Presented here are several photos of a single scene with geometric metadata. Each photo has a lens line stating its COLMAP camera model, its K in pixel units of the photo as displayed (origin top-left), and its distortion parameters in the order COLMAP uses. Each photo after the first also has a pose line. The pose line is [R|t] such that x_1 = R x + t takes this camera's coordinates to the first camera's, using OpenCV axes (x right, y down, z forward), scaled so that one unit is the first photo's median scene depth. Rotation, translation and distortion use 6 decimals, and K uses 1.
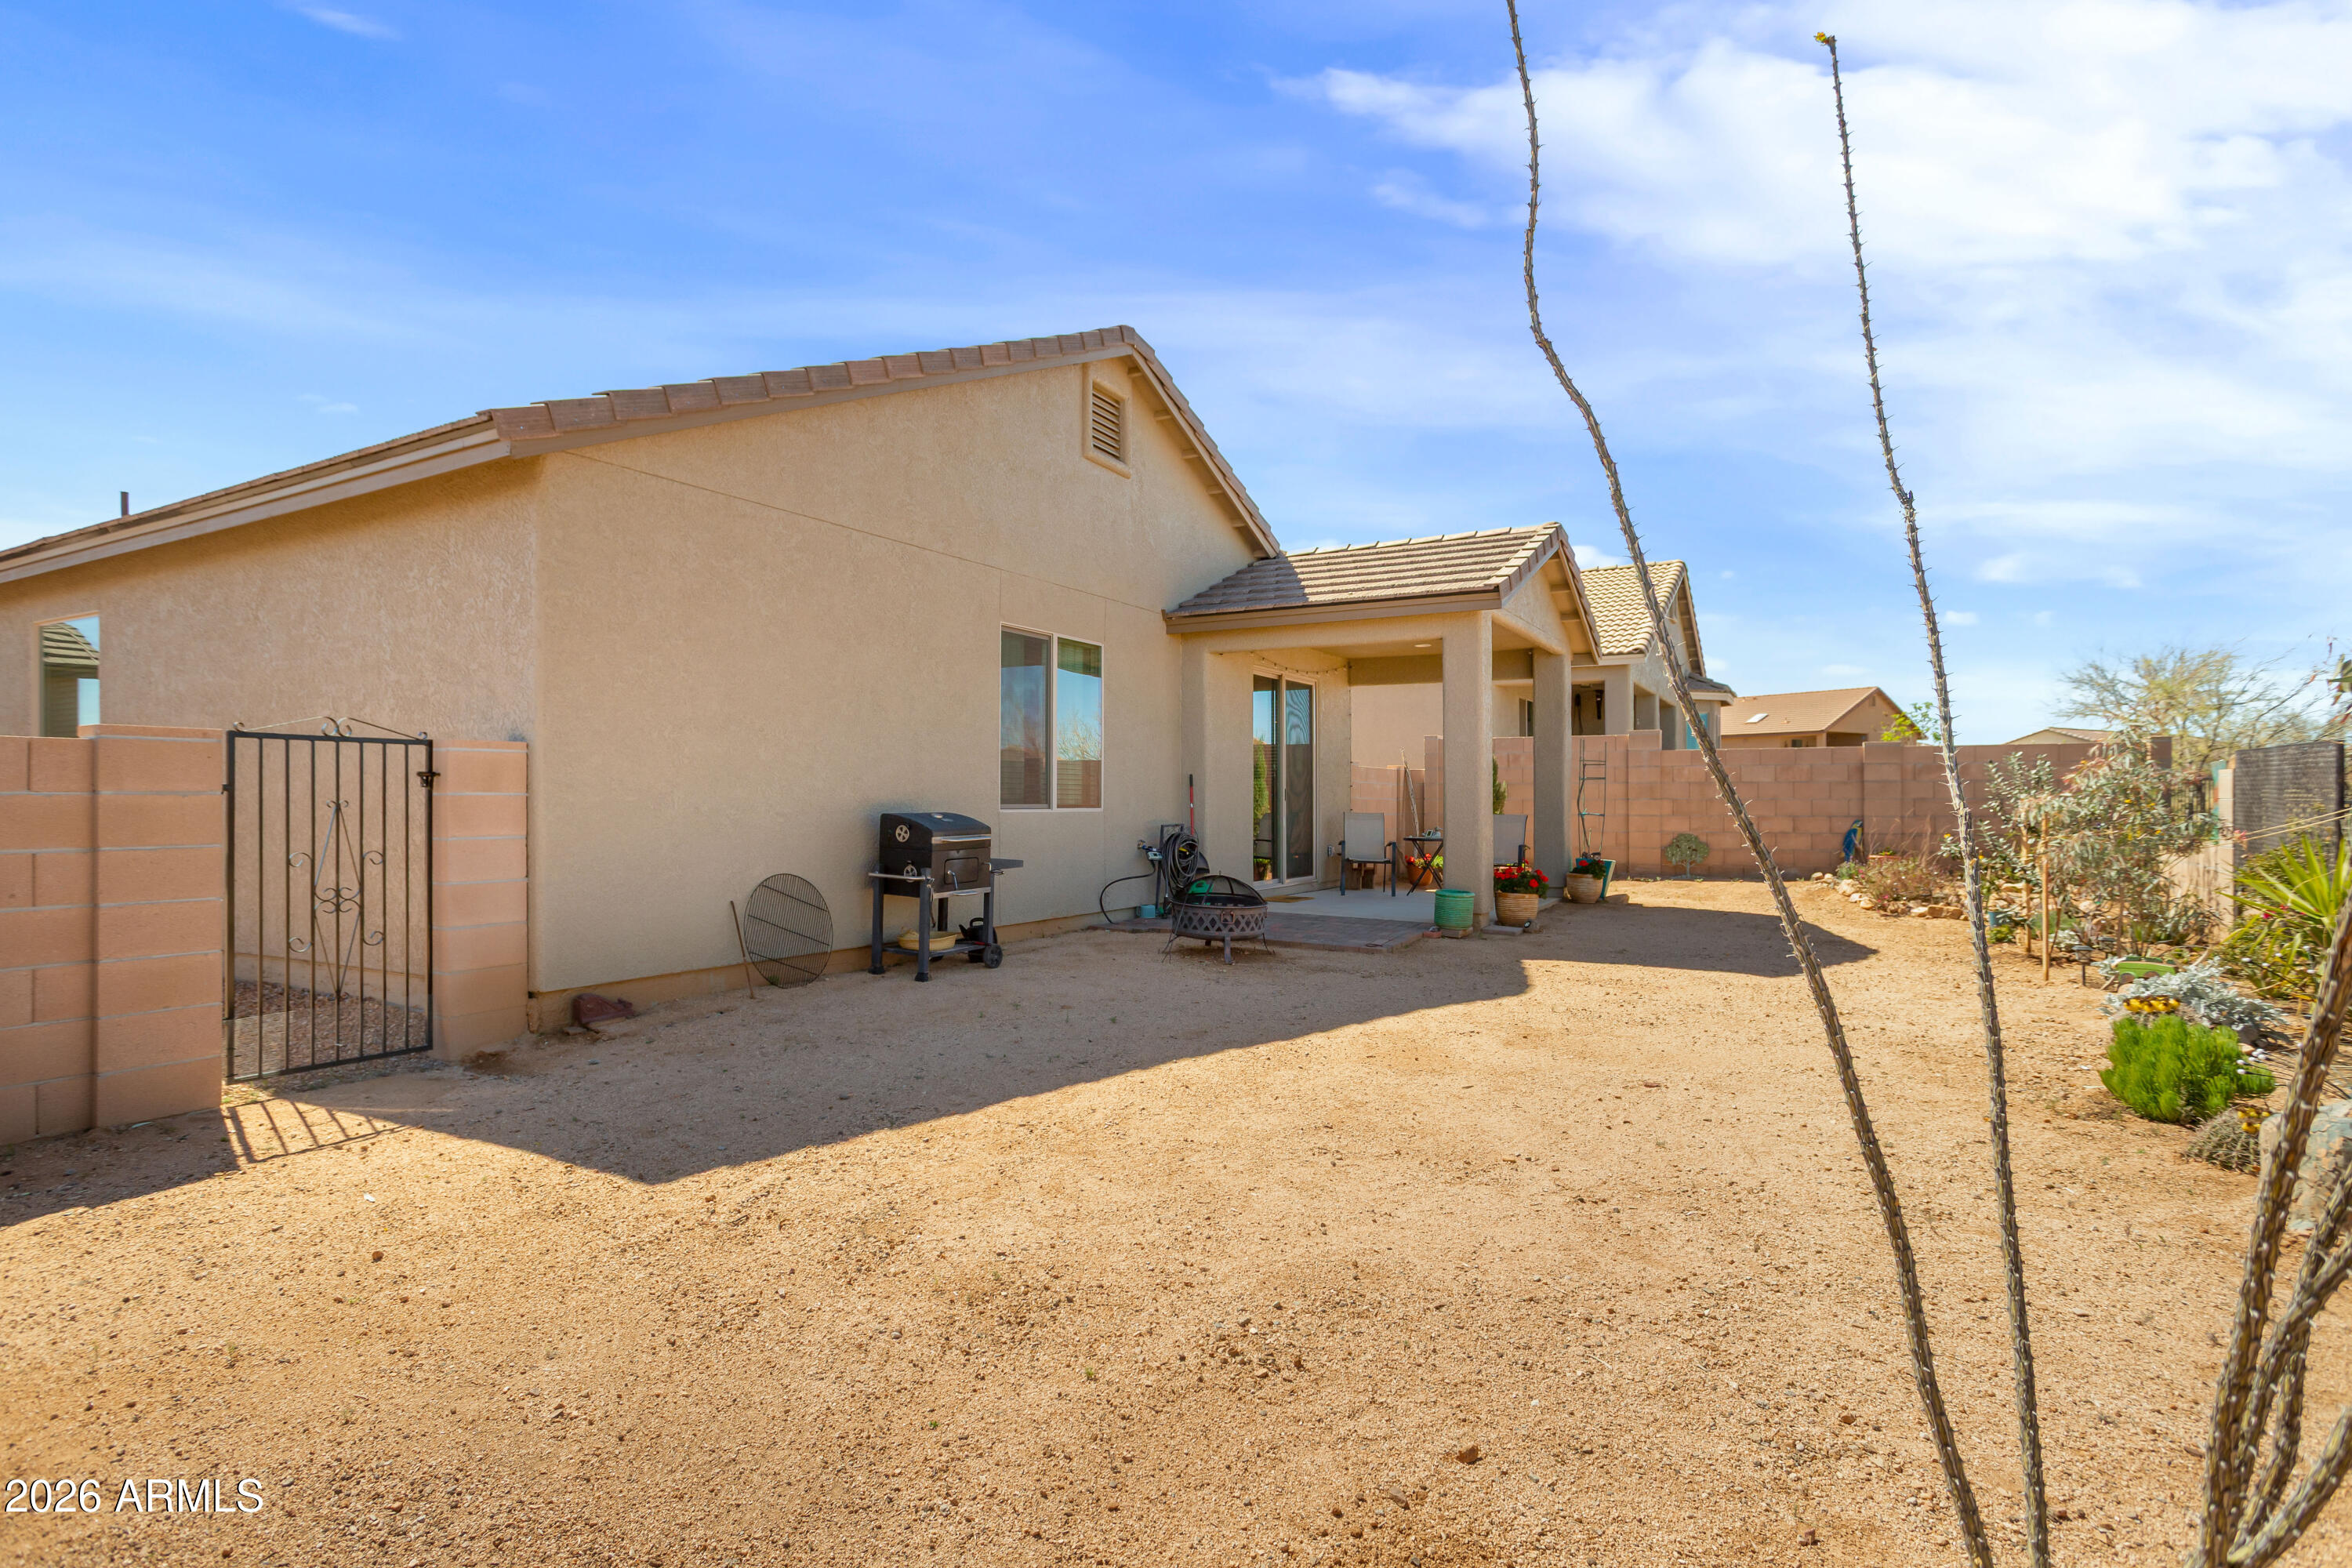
lens RADIAL K [[1136.1, 0, 1177.0], [0, 1136.1, 780.5], [0, 0, 1]] dist [-0.026583, 0.008805]
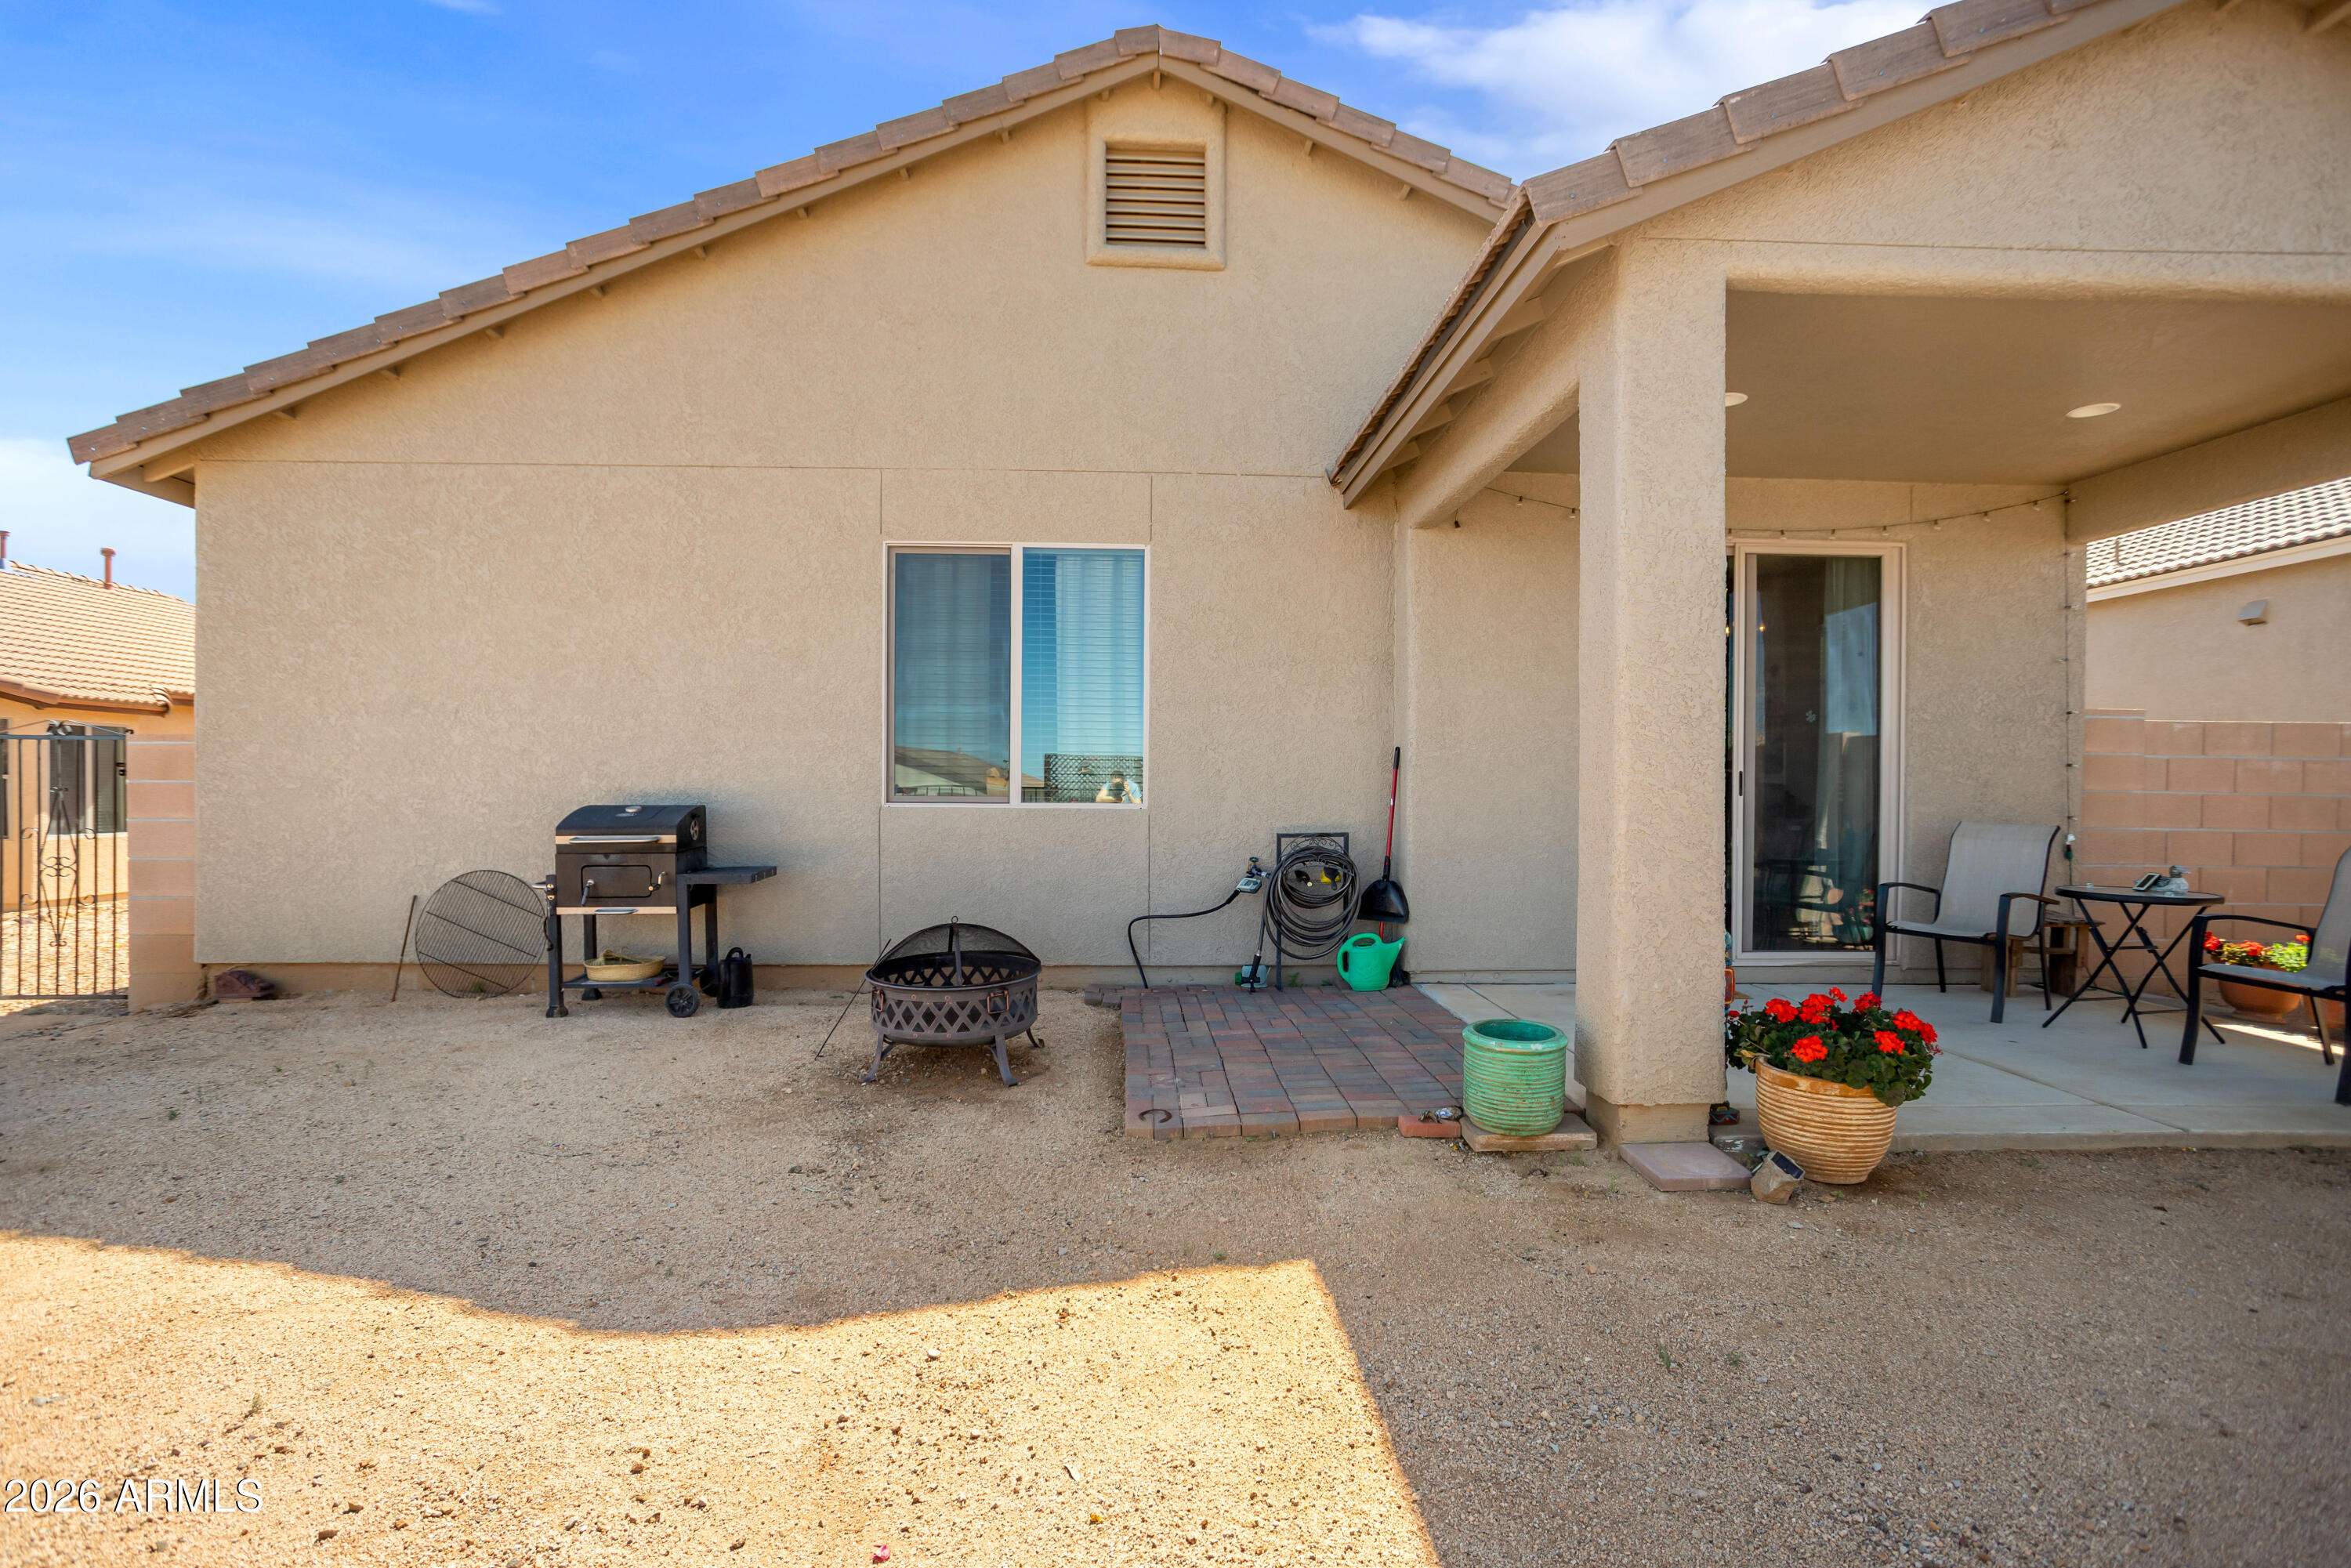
lens RADIAL K [[1135.6, 0, 1186.1], [0, 1135.6, 803.8], [0, 0, 1]] dist [-0.026583, 0.008805]
pose [[0.551880, 0.008372, -0.833881, 0.694199], [0.010350, 0.999804, 0.016887, 0.019865], [0.833859, -0.017950, 0.551685, 0.964270]]
